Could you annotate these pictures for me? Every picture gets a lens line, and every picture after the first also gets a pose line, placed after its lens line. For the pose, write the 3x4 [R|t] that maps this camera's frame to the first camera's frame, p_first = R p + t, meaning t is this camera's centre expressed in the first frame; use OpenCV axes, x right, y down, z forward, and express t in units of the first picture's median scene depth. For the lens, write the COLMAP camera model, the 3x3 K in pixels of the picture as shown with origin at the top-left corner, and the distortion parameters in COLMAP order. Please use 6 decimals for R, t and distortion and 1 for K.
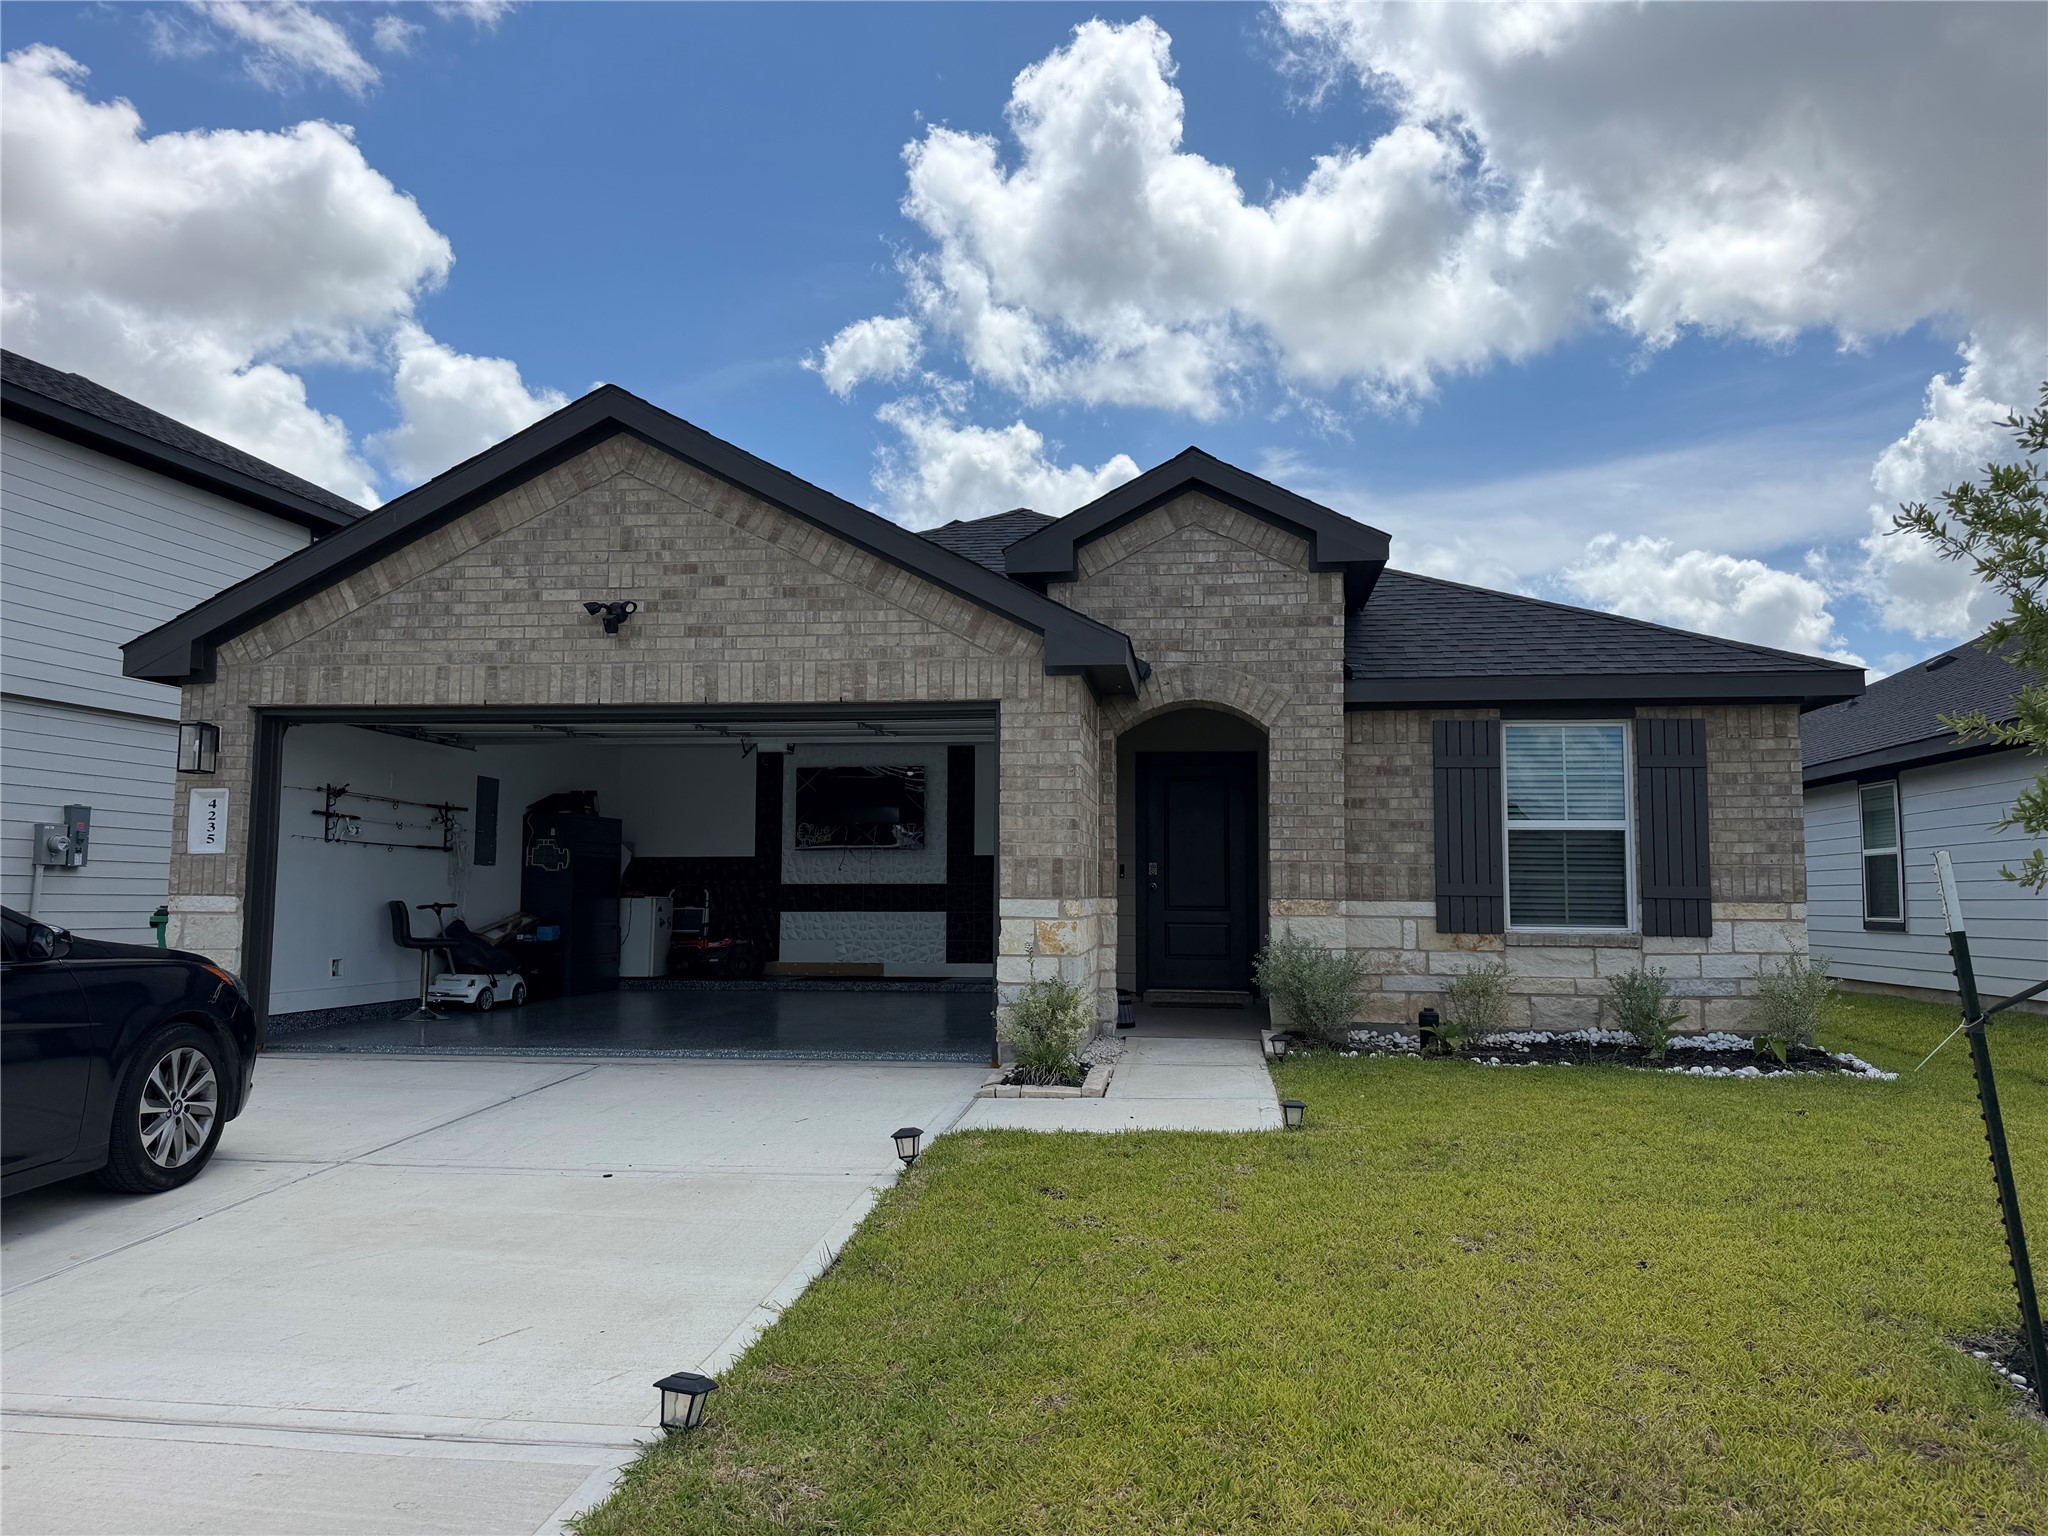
lens RADIAL K [[1445.3, 0, 1035.1], [0, 1445.3, 766.2], [0, 0, 1]] dist [0.024541, -0.030589]
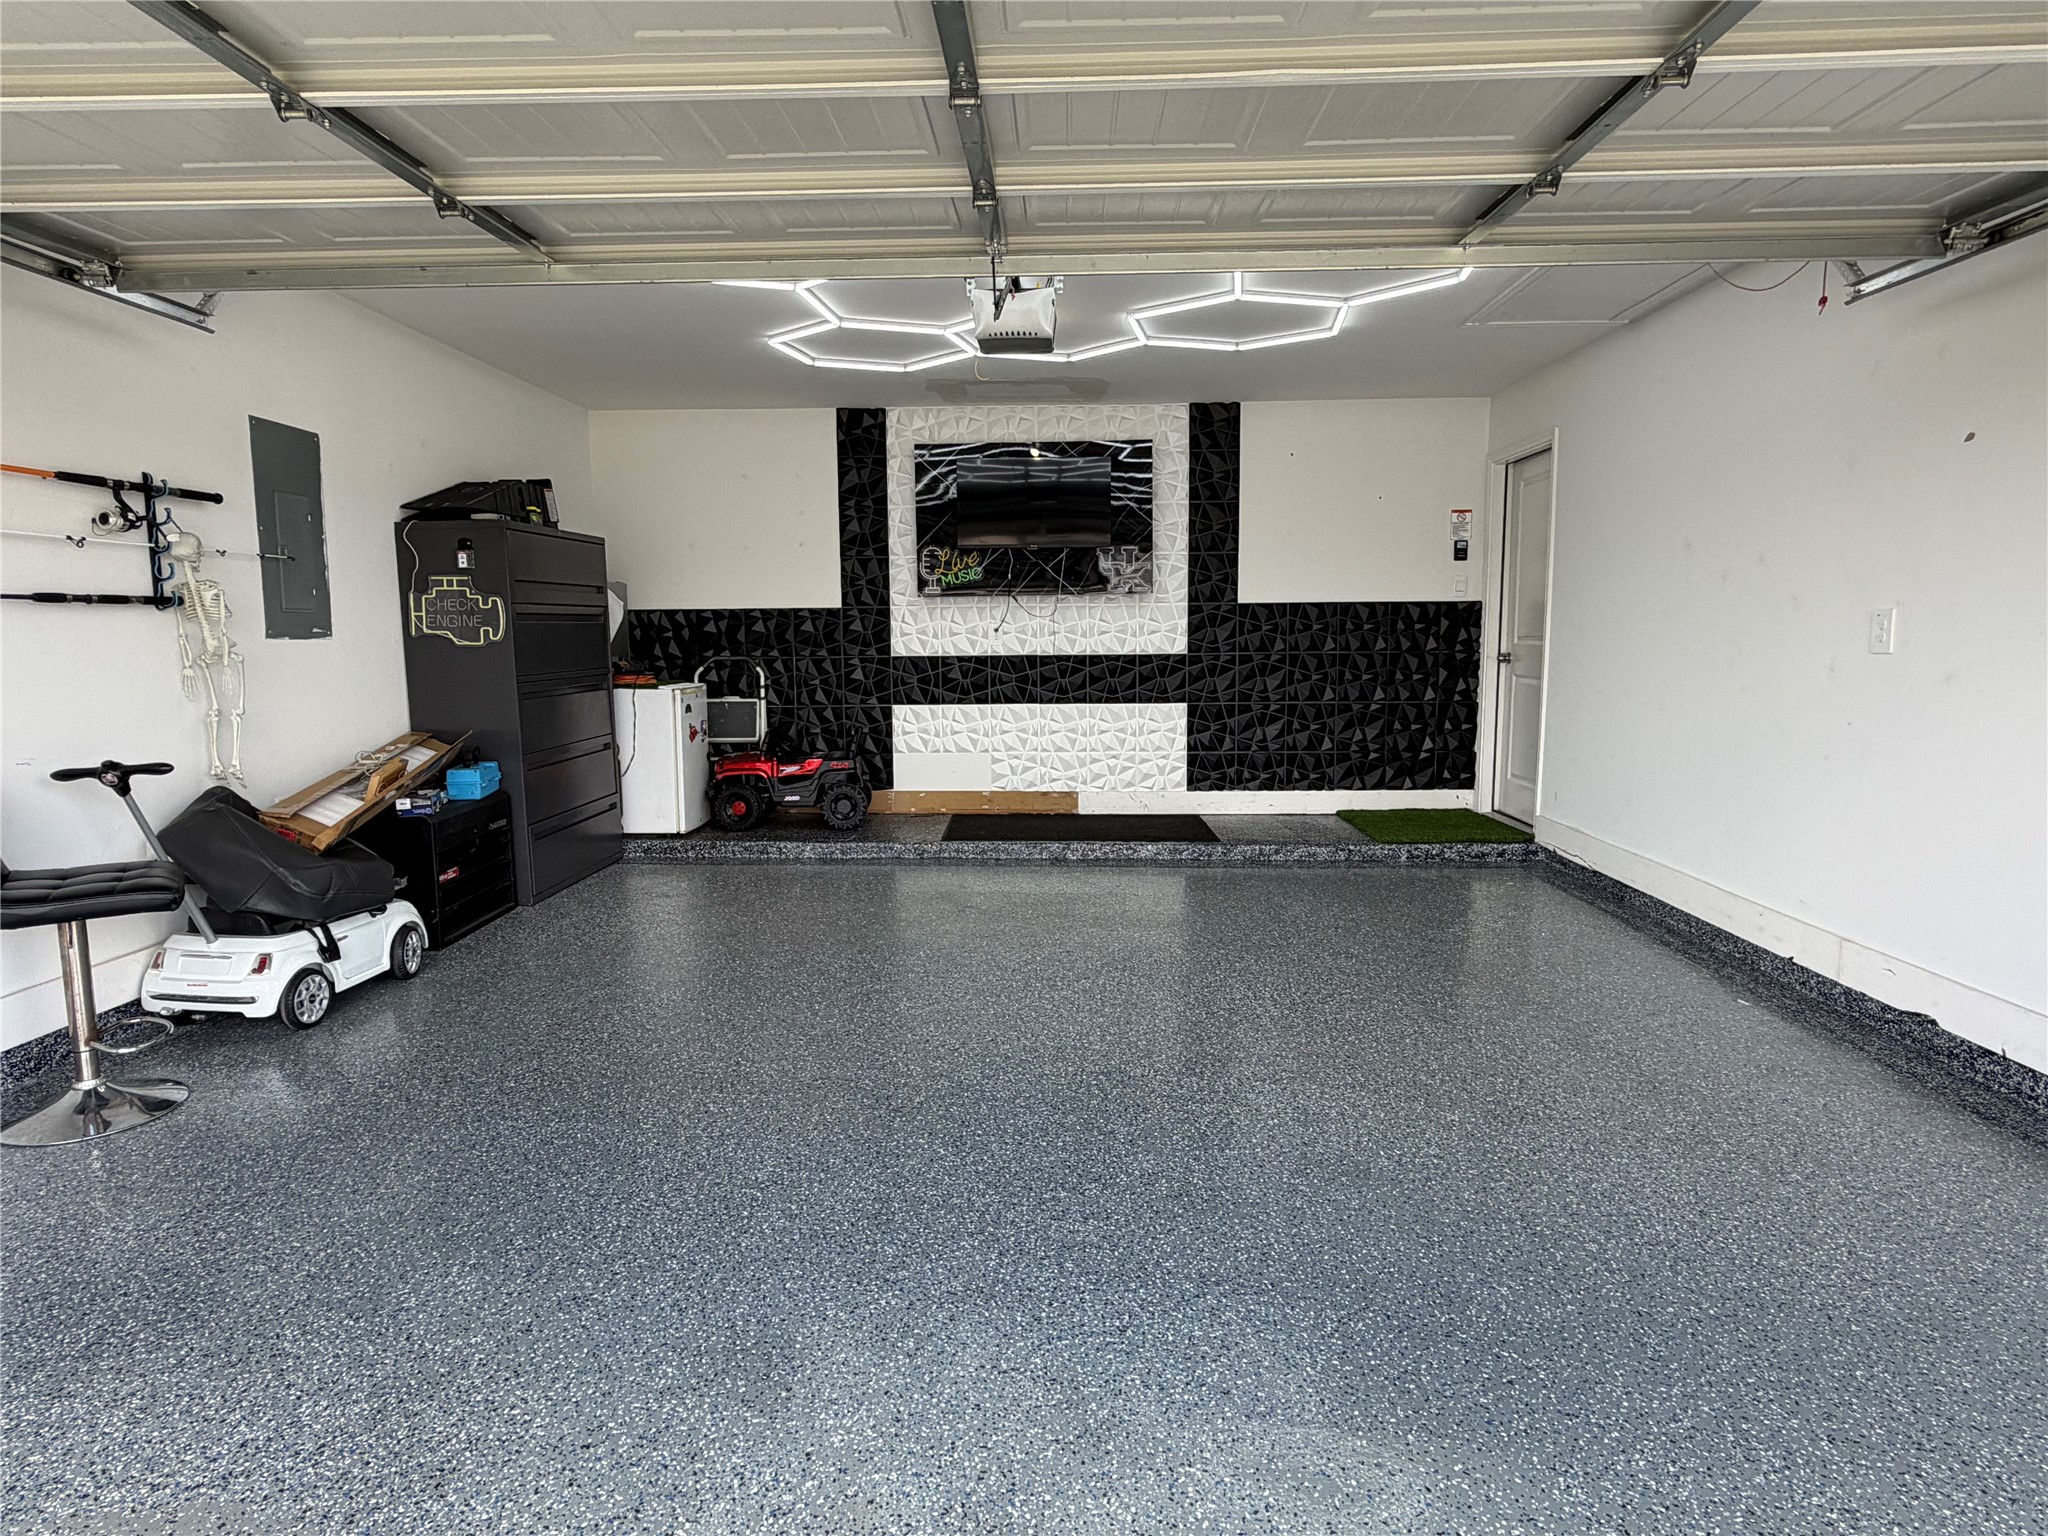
lens RADIAL K [[1203.8, 0, 1008.6], [0, 1203.8, 781.3], [0, 0, 1]] dist [0.002630, 0.002784]
pose [[0.997573, -0.016670, 0.067598, -0.186153], [0.001835, 0.976872, 0.213816, 0.032054], [-0.069599, -0.213173, 0.974532, 0.597192]]
